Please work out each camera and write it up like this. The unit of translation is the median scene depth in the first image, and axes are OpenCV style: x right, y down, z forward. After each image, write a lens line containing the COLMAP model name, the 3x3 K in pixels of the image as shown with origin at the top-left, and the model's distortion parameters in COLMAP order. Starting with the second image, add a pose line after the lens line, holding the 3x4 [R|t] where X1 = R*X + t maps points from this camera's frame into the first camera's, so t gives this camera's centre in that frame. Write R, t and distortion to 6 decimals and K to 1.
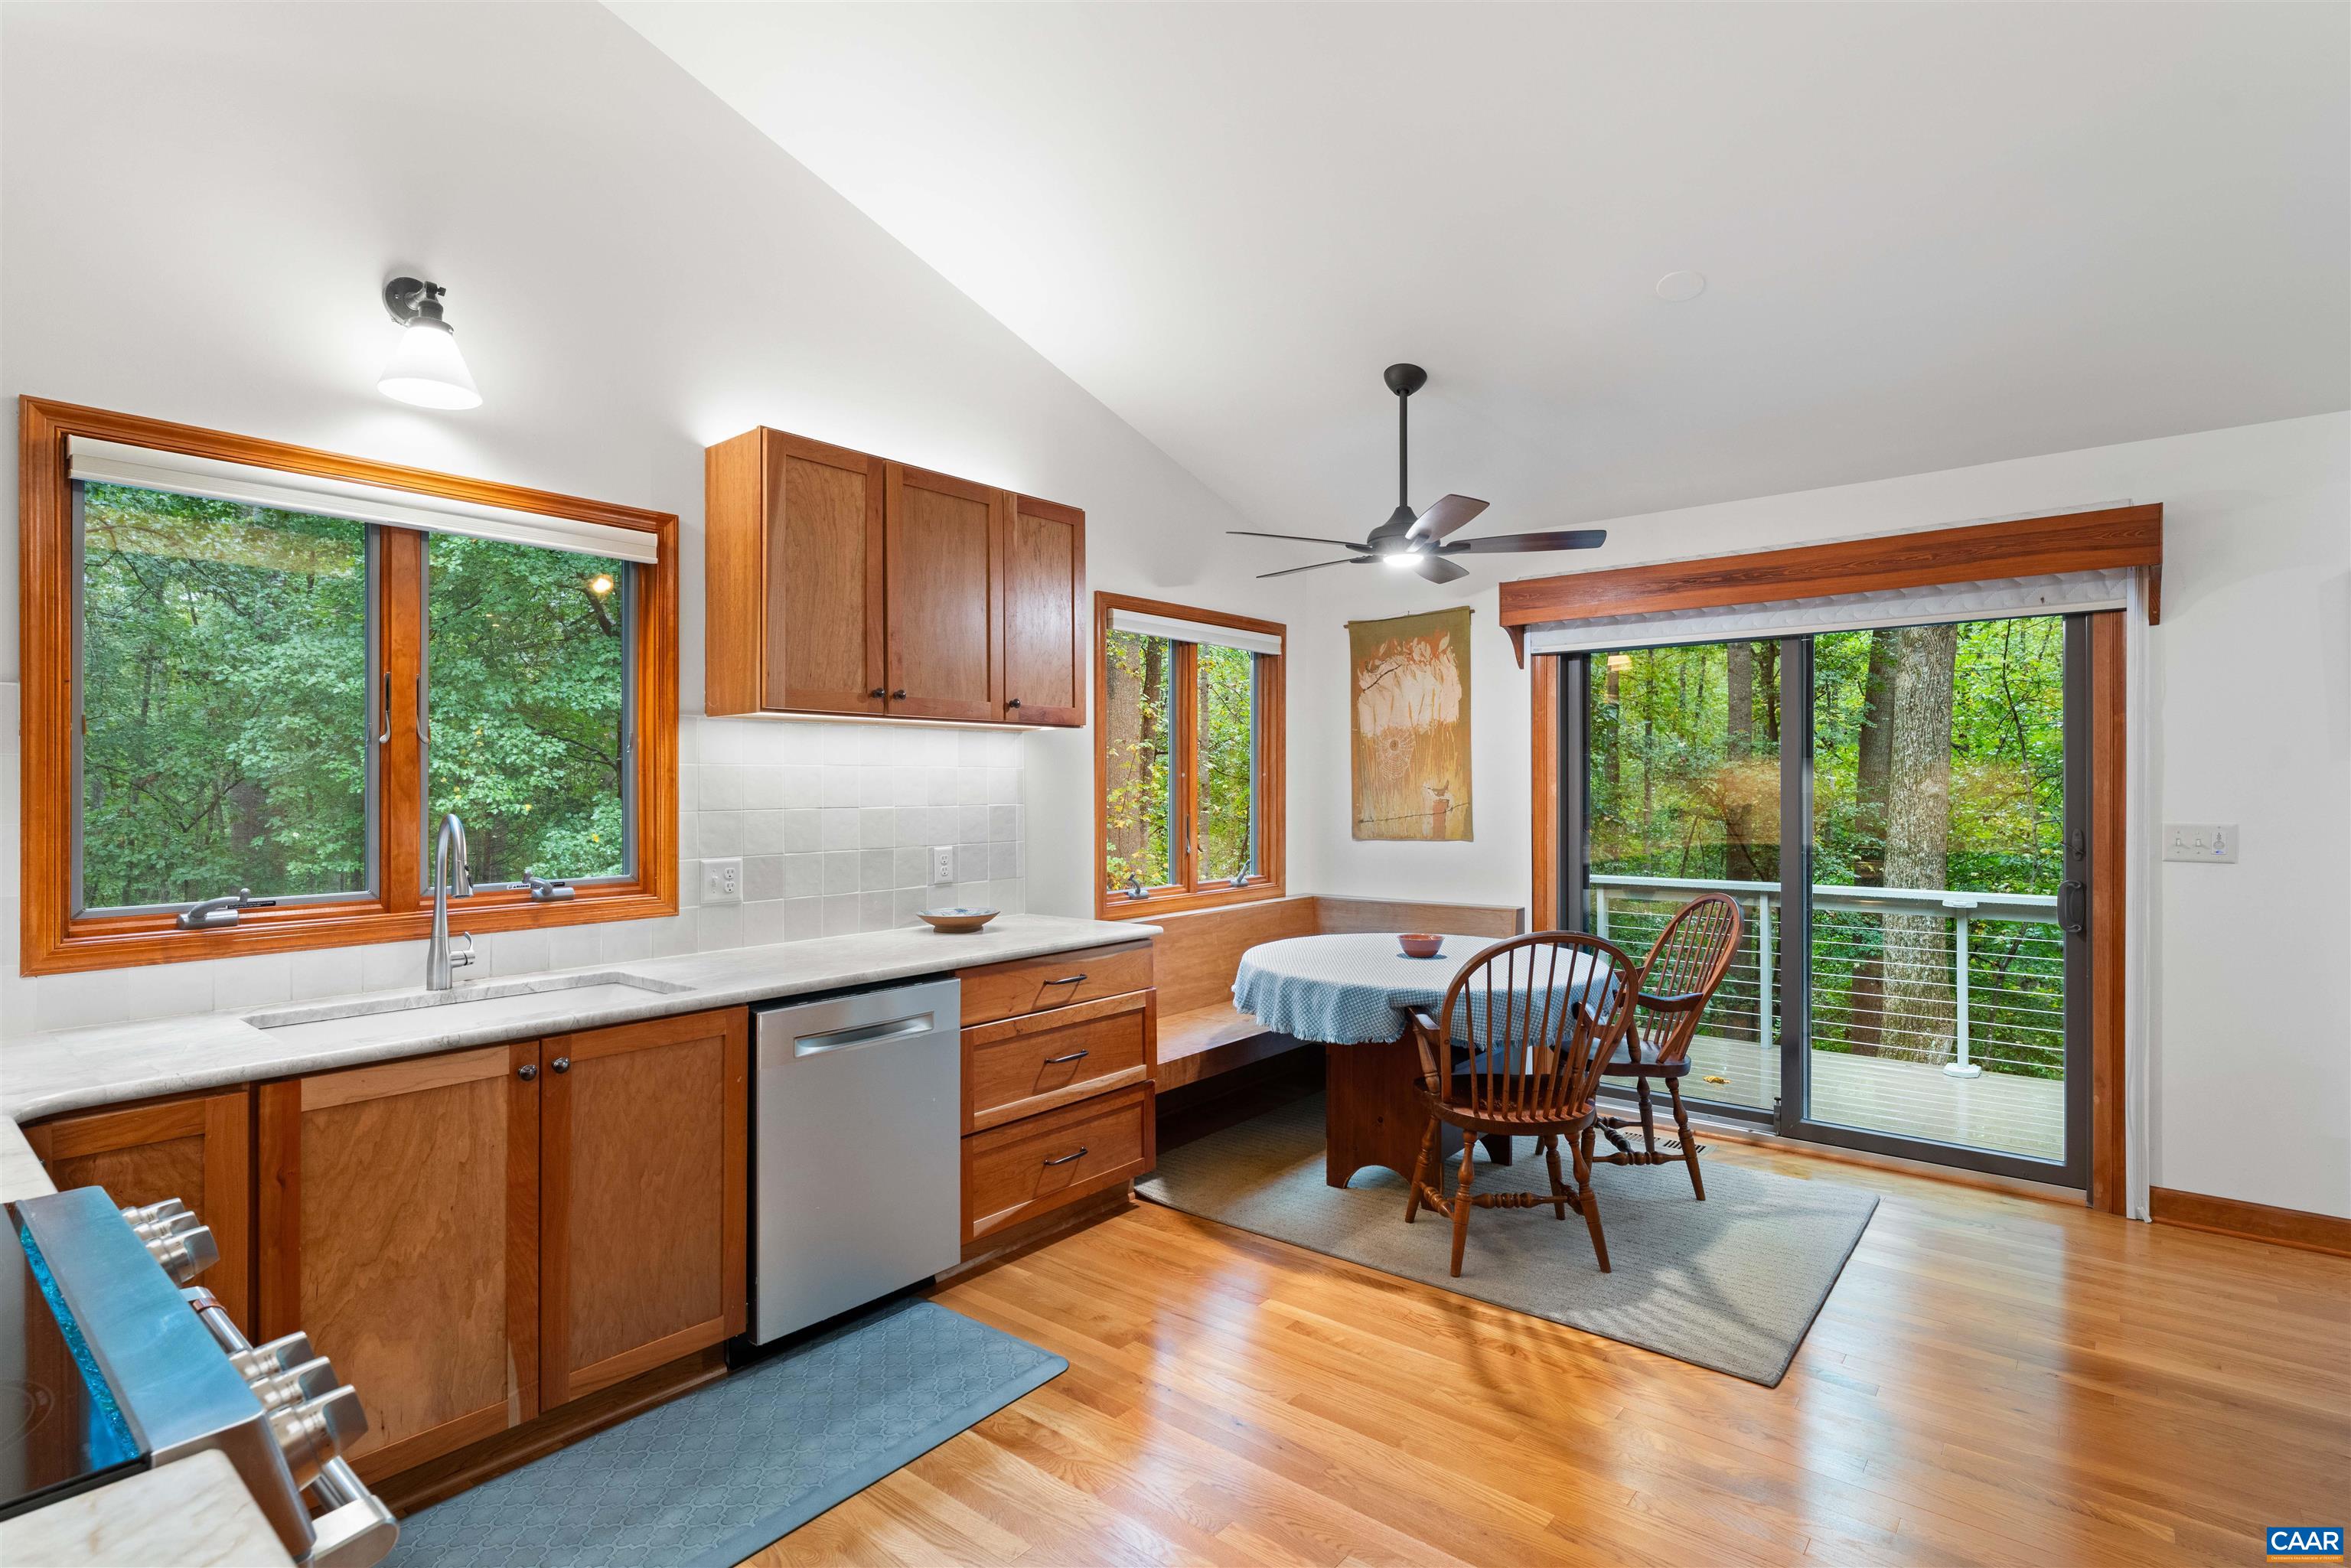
lens RADIAL K [[1139.2, 0, 1177.3], [0, 1139.2, 781.3], [0, 0, 1]] dist [0.000484, -0.000366]
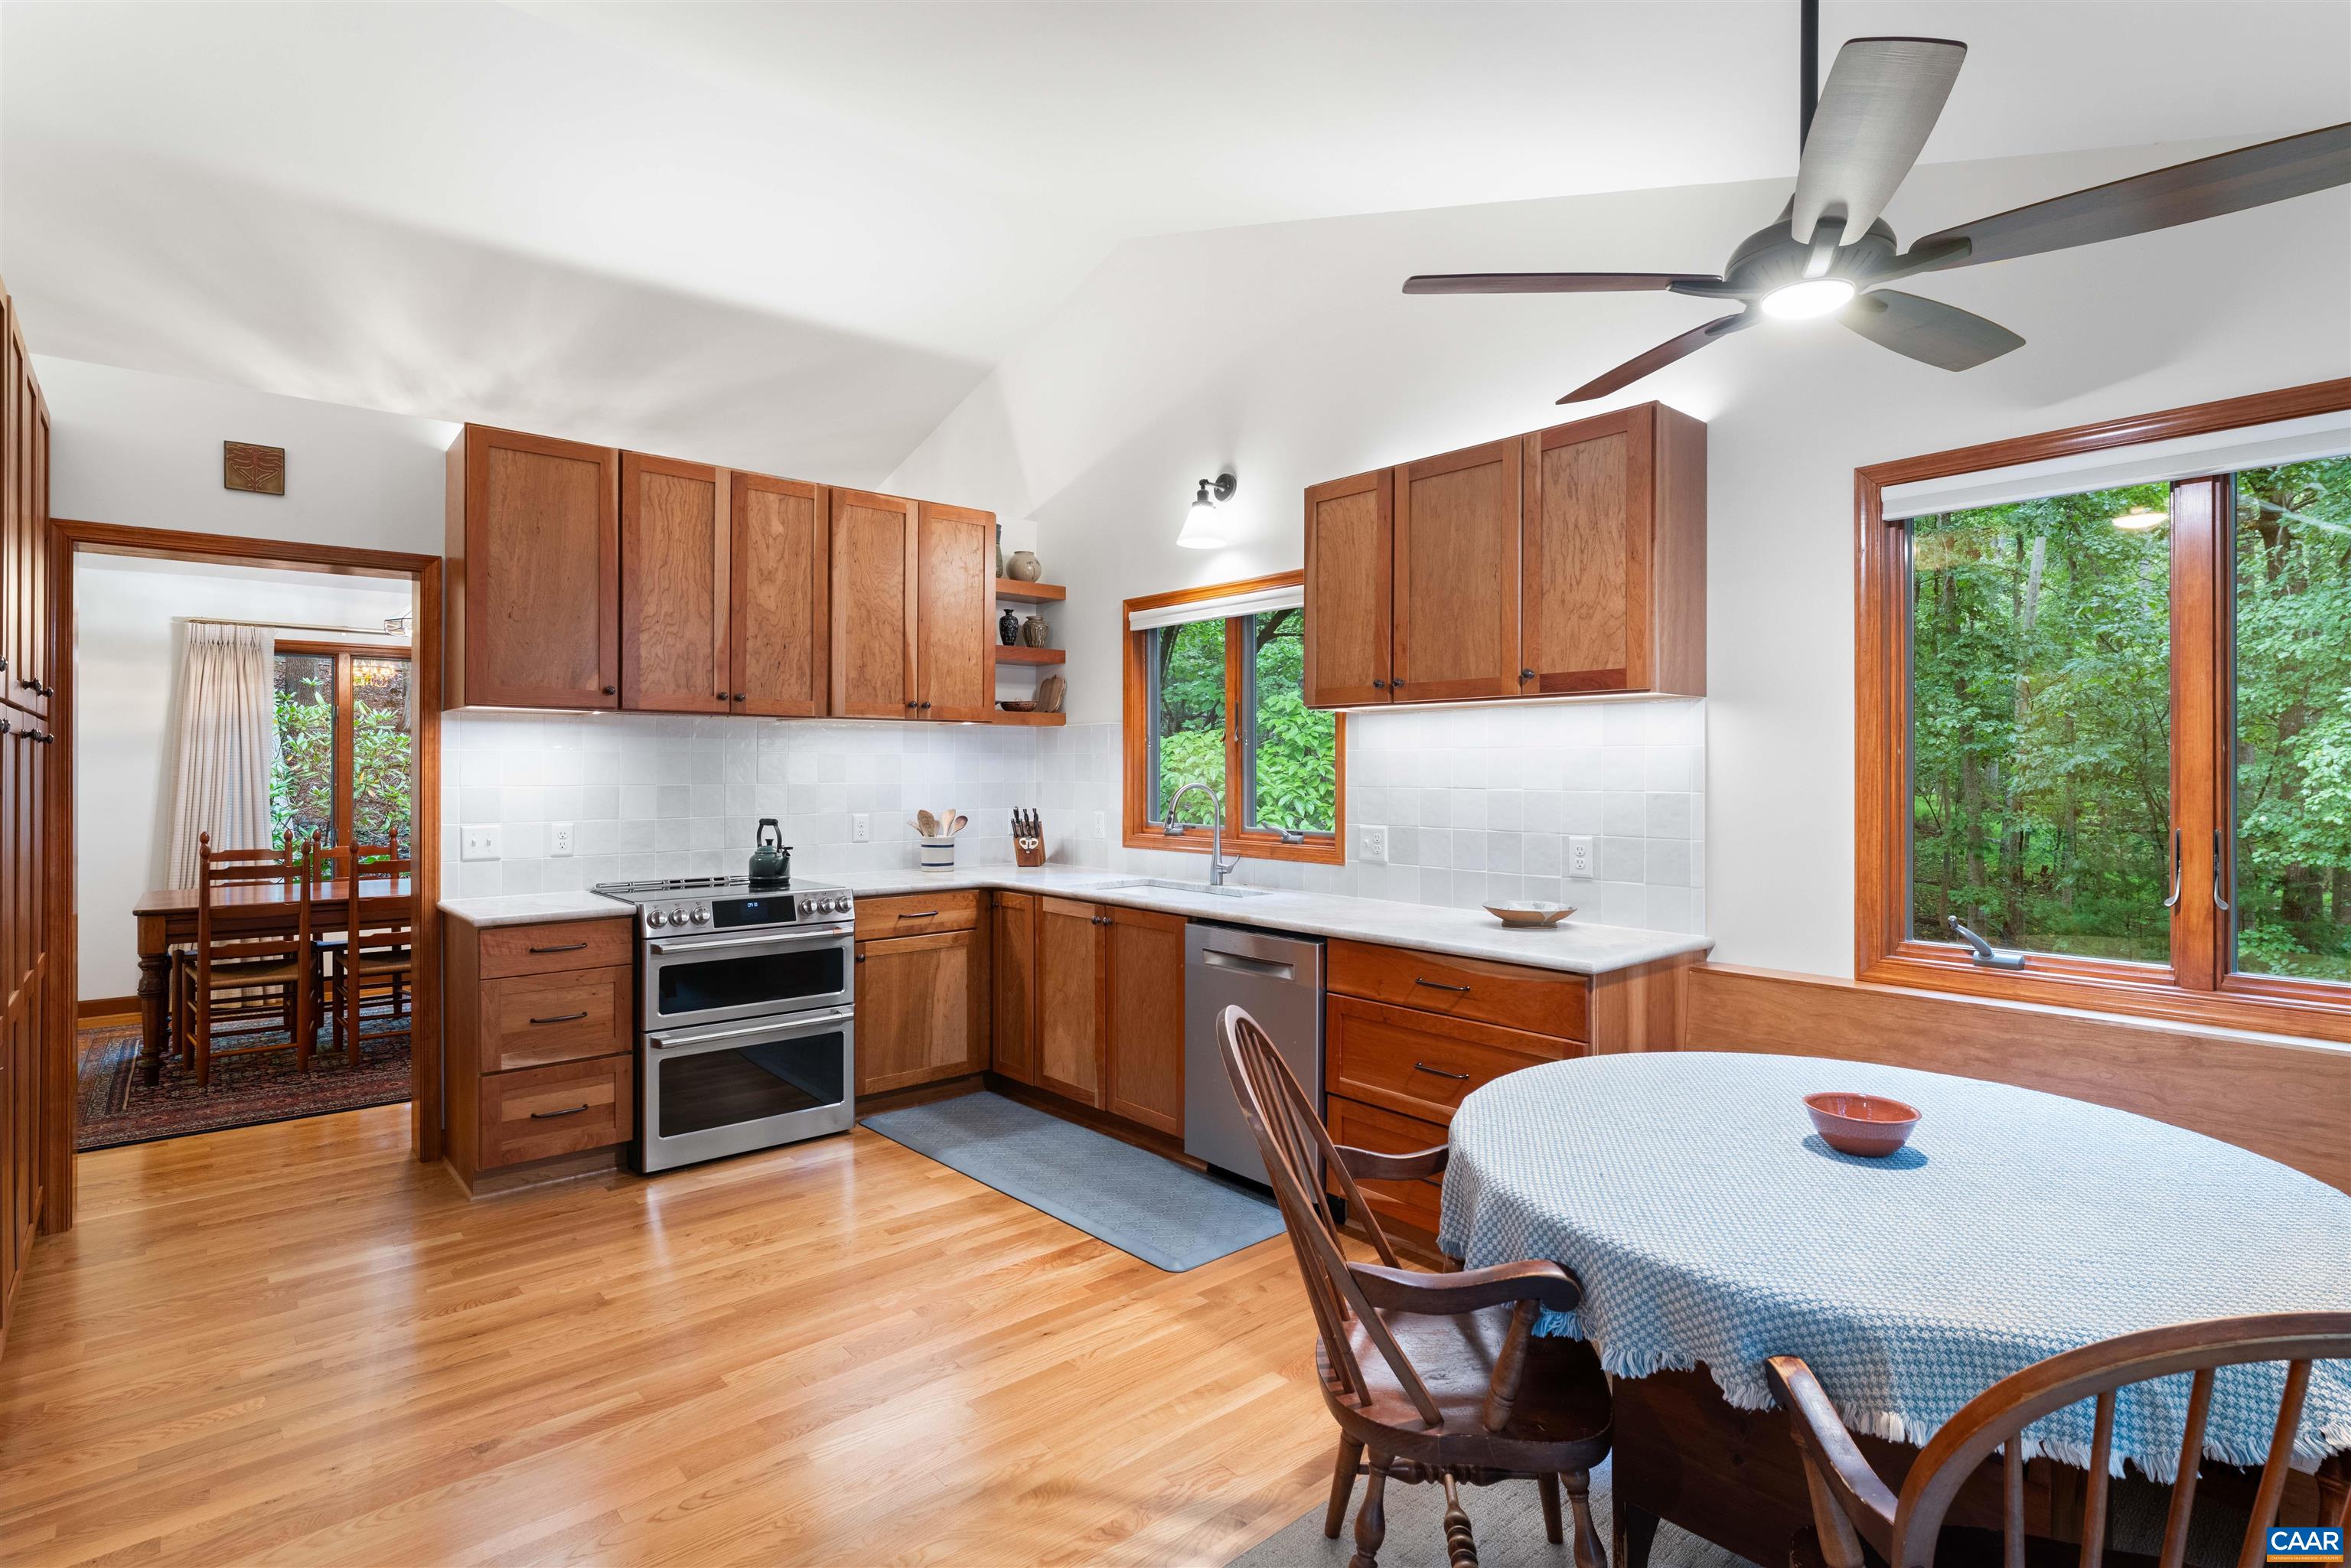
lens RADIAL K [[1139.2, 0, 1181.7], [0, 1139.2, 770.9], [0, 0, 1]] dist [0.000484, -0.000366]
pose [[-0.155143, 0.000364, -0.987892, 0.975499], [-0.001858, 0.999998, 0.000660, 0.007991], [0.987890, 0.001938, -0.155142, 1.116868]]
